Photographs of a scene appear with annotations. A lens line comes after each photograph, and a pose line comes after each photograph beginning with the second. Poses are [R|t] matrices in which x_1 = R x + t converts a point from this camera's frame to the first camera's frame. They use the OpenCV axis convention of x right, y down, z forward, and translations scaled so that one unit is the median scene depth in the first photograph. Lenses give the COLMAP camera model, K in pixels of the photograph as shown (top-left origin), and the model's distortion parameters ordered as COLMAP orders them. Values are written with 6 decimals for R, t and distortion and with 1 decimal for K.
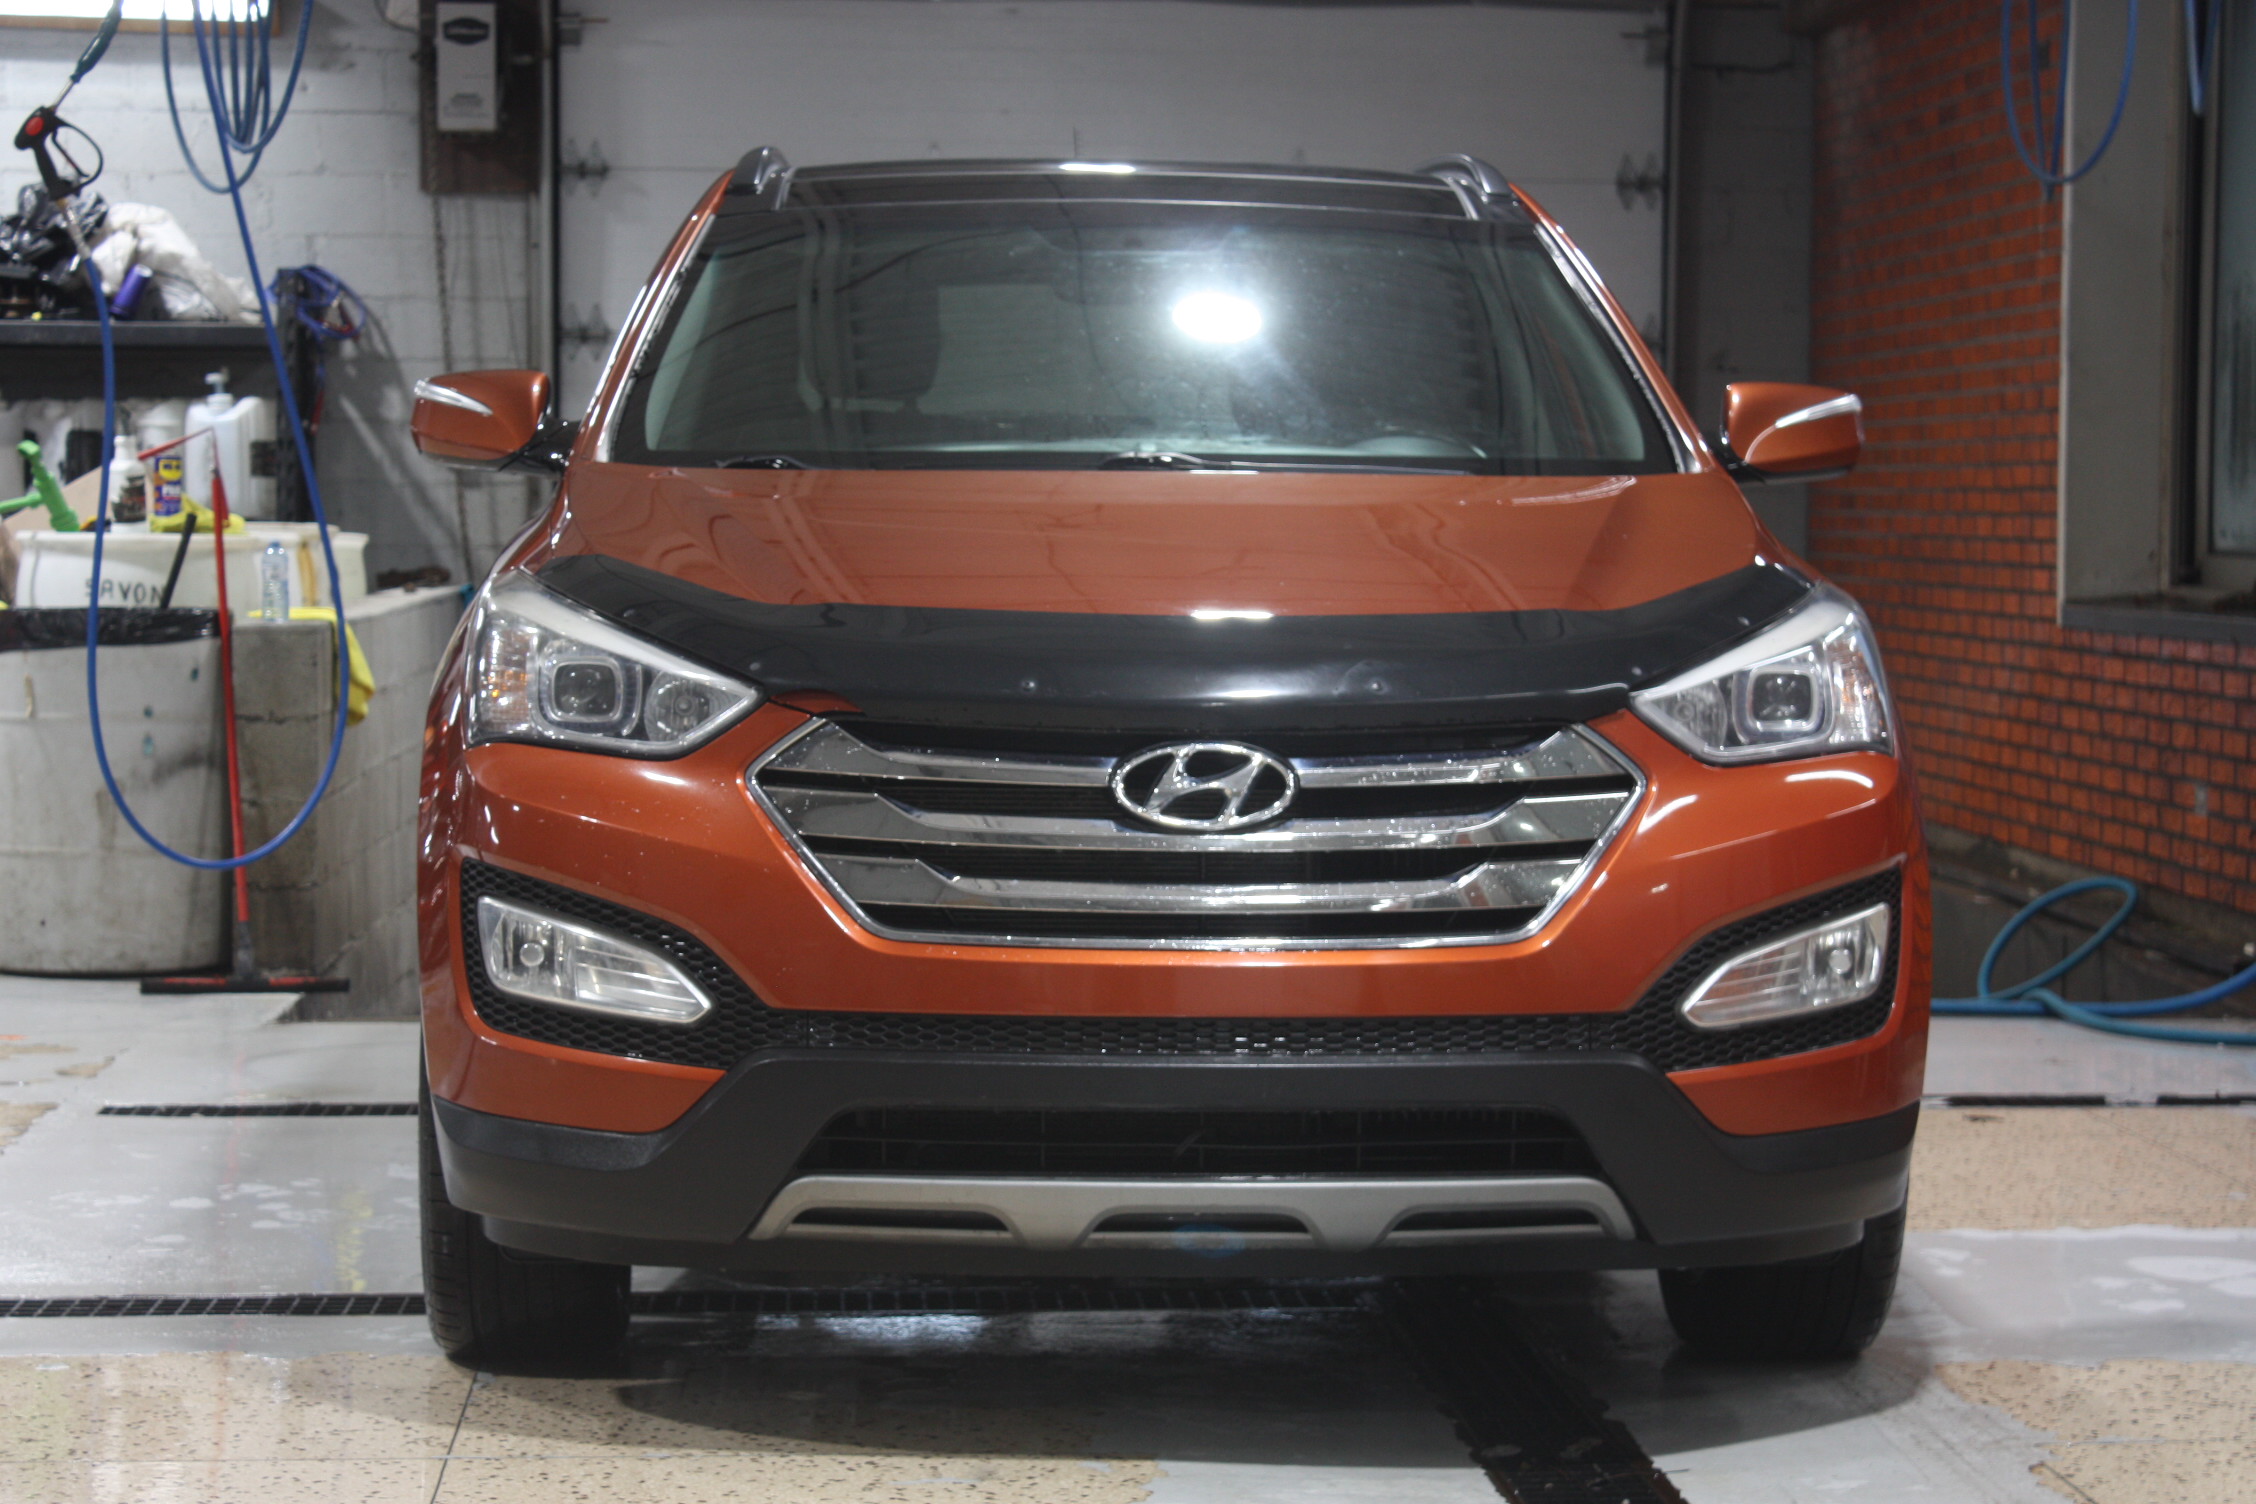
lens RADIAL K [[5106.8, 0, 1128.1], [0, 5106.8, 757.1], [0, 0, 1]] dist [-0.036766, 0.000000]
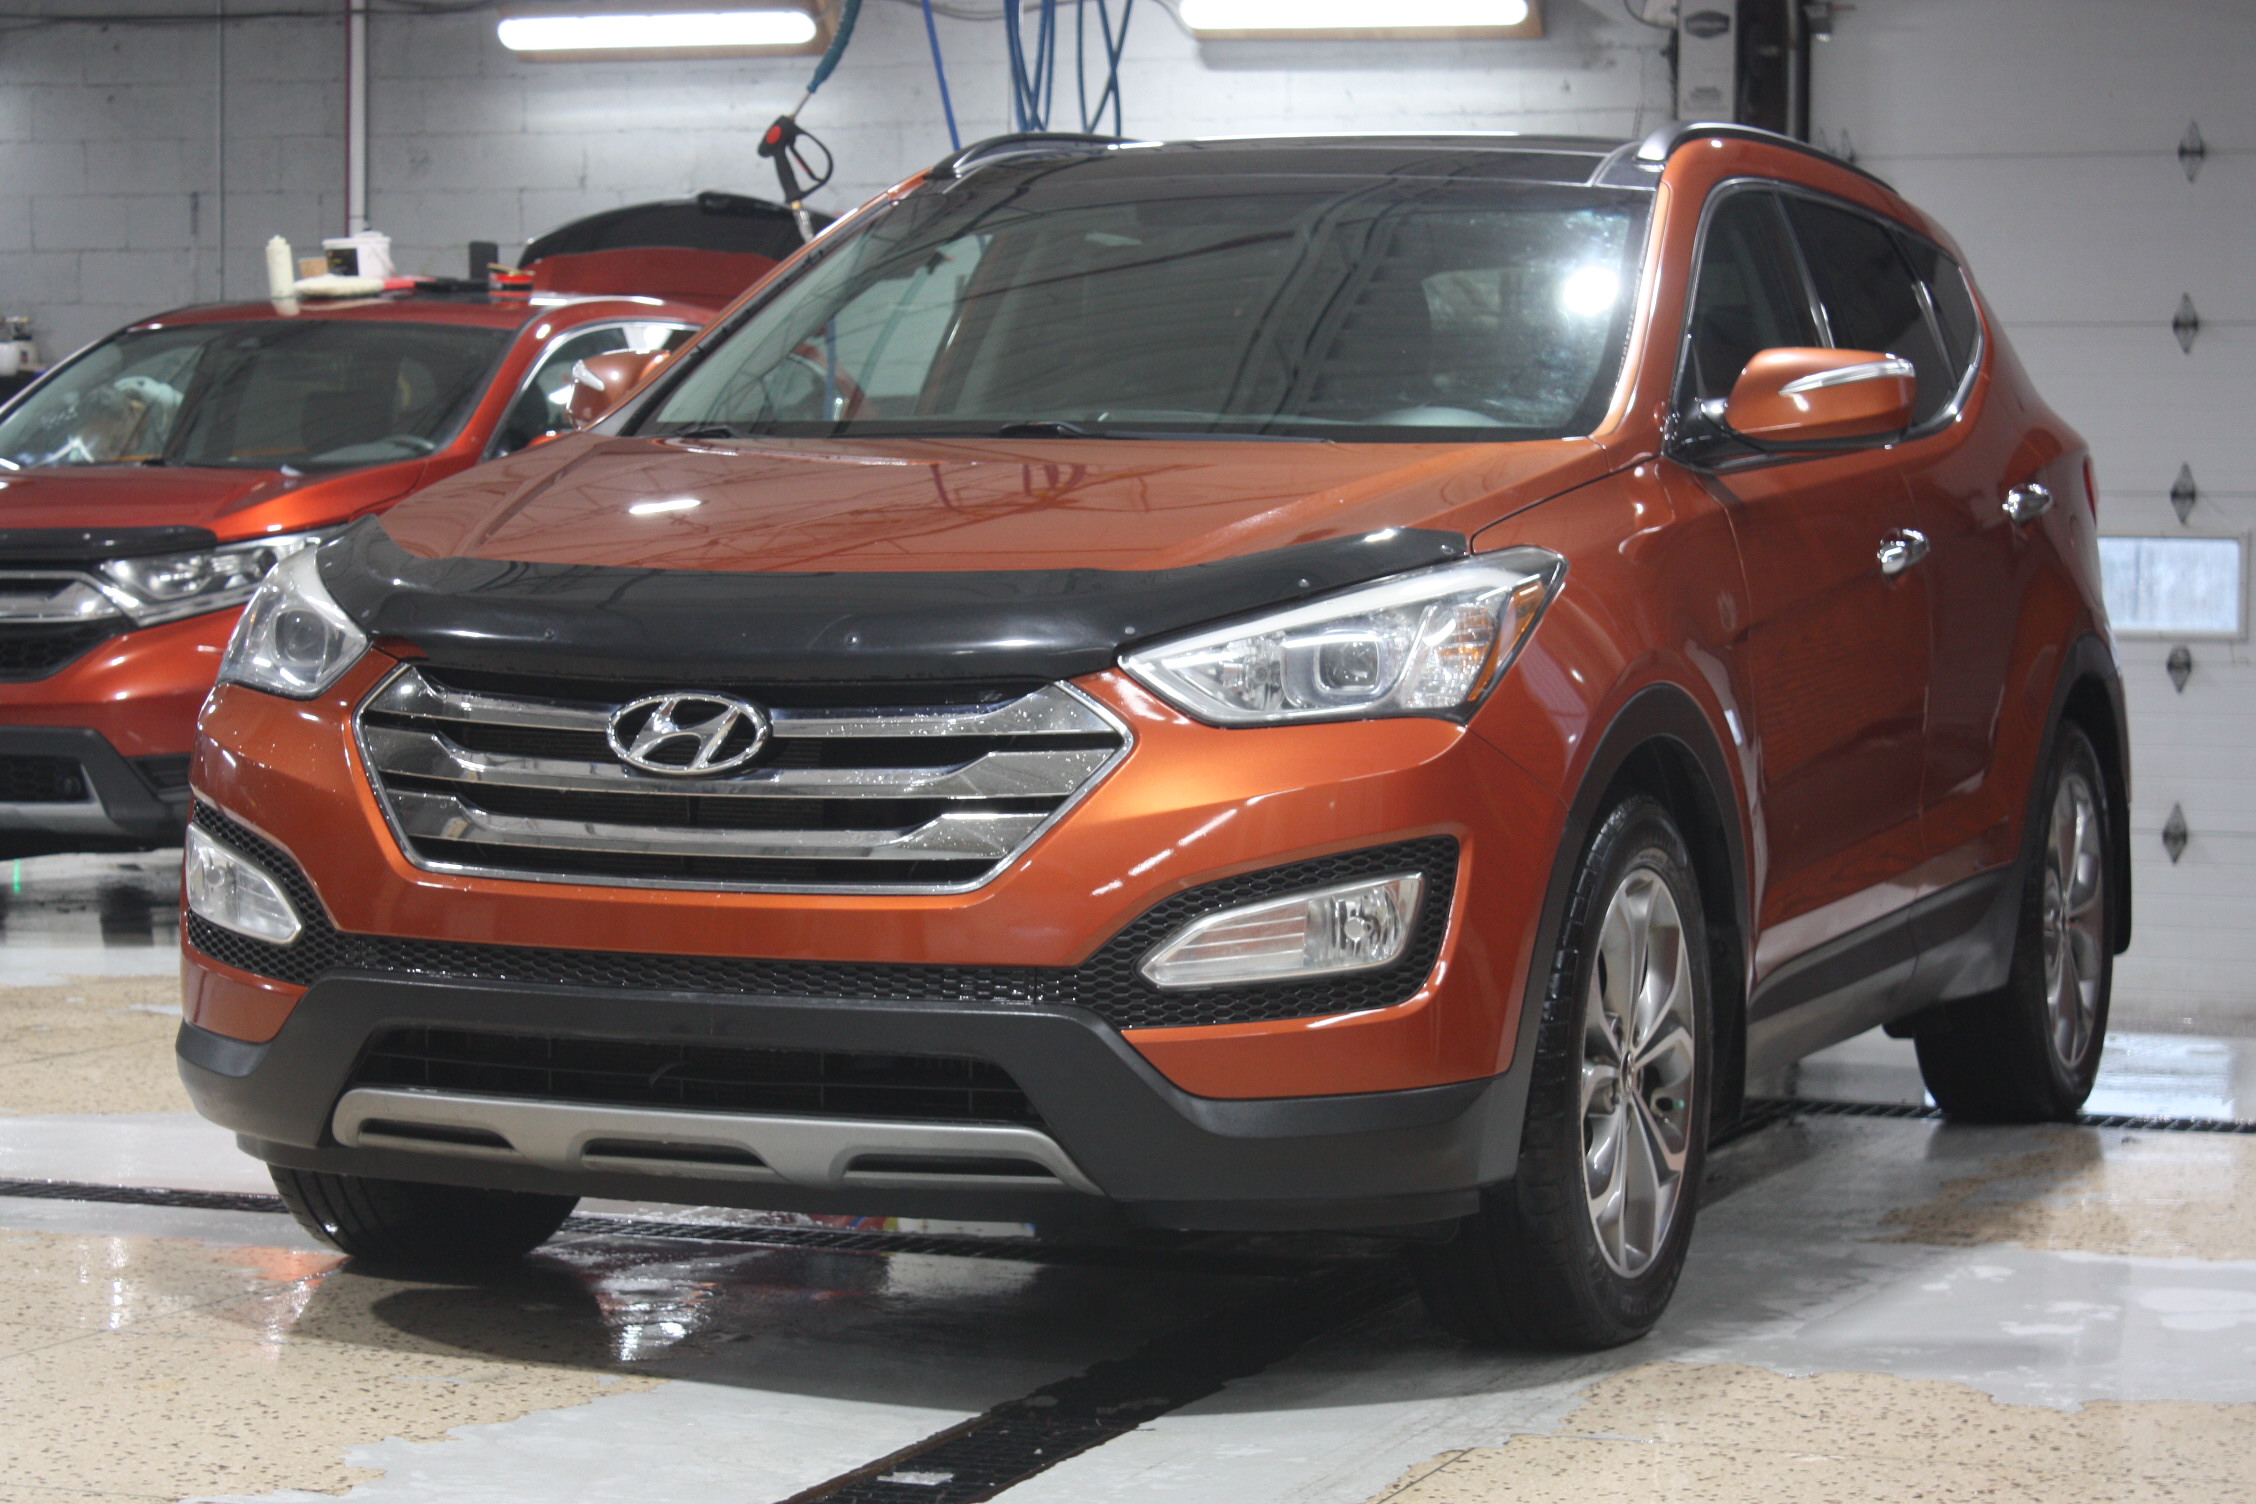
lens RADIAL K [[5167.7, 0, 1128.1], [0, 5167.7, 742.7], [0, 0, 1]] dist [0.128432, 0.000000]
pose [[0.892856, 0.020163, -0.449891, 0.562191], [-0.023140, 0.999732, -0.001118, 0.006540], [0.449747, 0.011409, 0.893083, 0.092954]]
